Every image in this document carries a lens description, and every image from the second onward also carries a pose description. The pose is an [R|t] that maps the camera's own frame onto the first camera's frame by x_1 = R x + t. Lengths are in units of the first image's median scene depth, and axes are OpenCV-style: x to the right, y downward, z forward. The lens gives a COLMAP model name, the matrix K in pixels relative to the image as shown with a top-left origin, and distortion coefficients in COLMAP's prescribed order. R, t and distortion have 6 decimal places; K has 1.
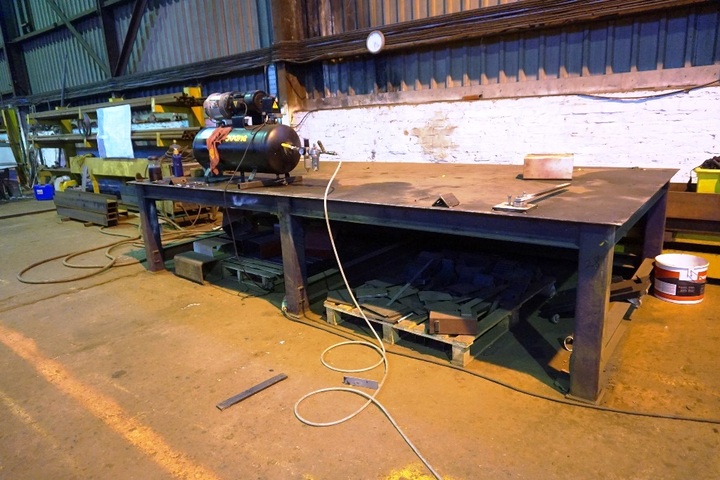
lens RADIAL K [[485.7, 0, 363.7], [0, 485.7, 241.5], [0, 0, 1]] dist [-0.017215, 0.006714]
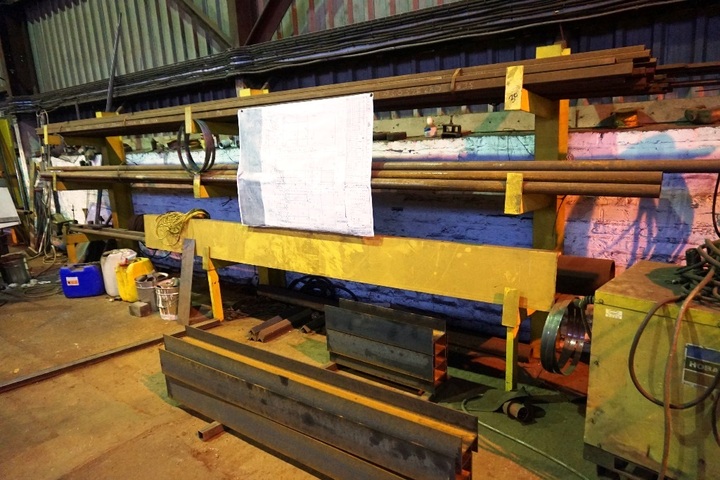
lens RADIAL K [[485.7, 0, 361.3], [0, 485.7, 240.0], [0, 0, 1]] dist [-0.017215, 0.006714]
pose [[0.999183, -0.013783, 0.037988, -0.428418], [0.015044, 0.999338, -0.033124, -0.134896], [-0.037507, 0.033668, 0.998729, 0.537391]]
